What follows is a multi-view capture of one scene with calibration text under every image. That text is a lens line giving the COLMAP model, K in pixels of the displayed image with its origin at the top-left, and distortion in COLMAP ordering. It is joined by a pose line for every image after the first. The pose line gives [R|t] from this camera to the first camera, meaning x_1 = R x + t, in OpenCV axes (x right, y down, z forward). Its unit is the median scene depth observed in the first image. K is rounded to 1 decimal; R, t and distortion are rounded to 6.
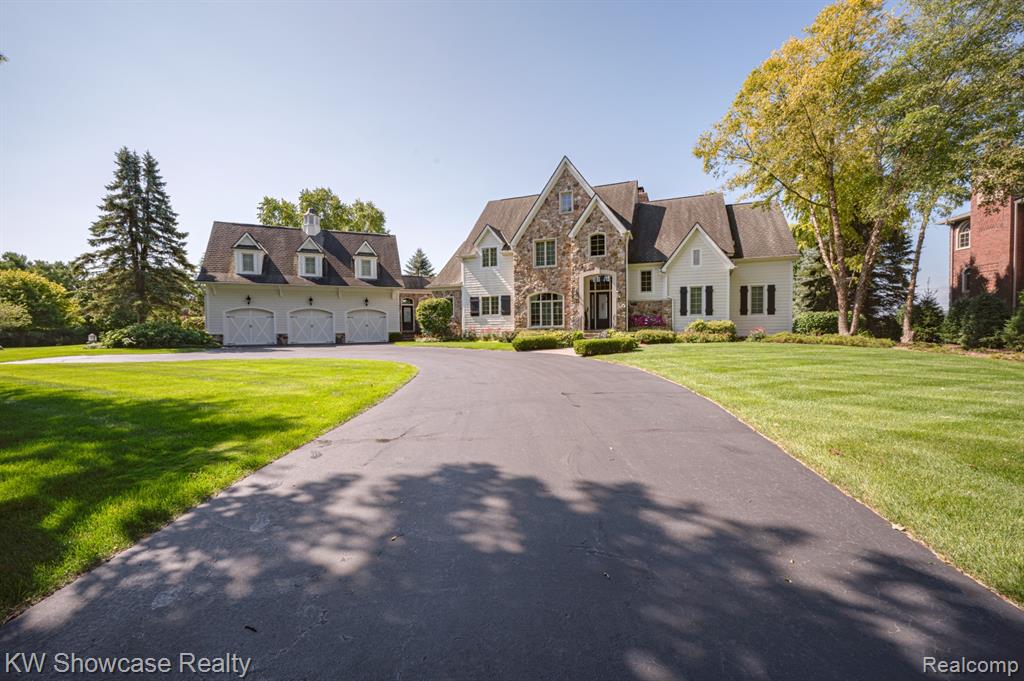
lens RADIAL K [[397.5, 0, 511.6], [0, 397.5, 338.7], [0, 0, 1]] dist [-0.004041, -0.000356]
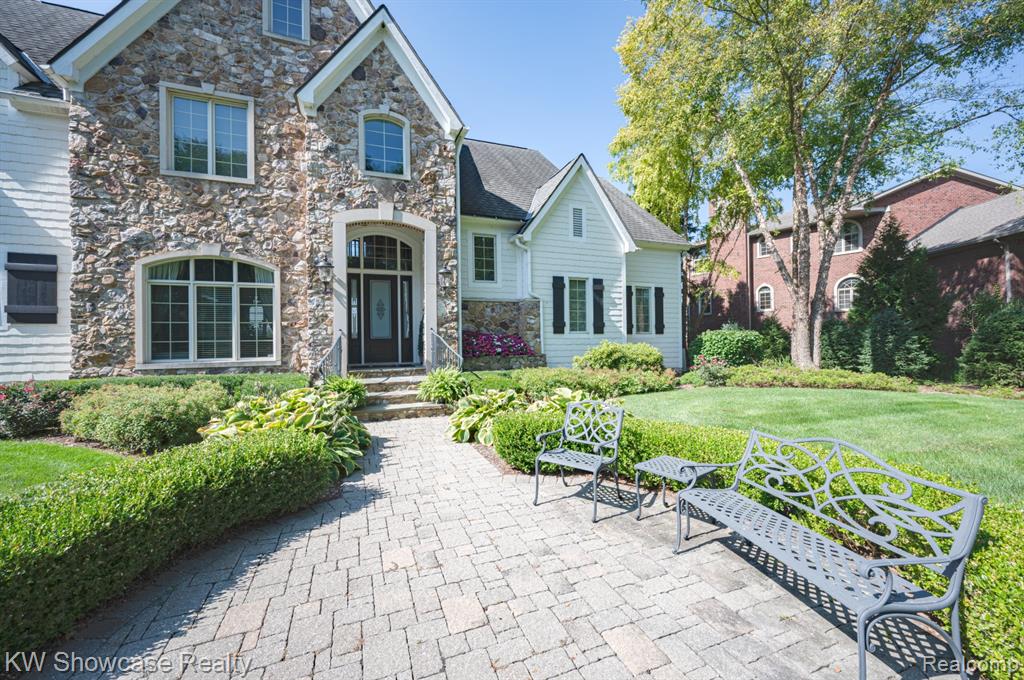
lens RADIAL K [[397.5, 0, 514.0], [0, 397.5, 337.8], [0, 0, 1]] dist [-0.004041, -0.000356]
pose [[0.715149, 0.005475, 0.698951, 0.038243], [0.023191, 0.999233, -0.031555, -0.035344], [-0.698587, 0.038776, 0.714473, 0.626201]]
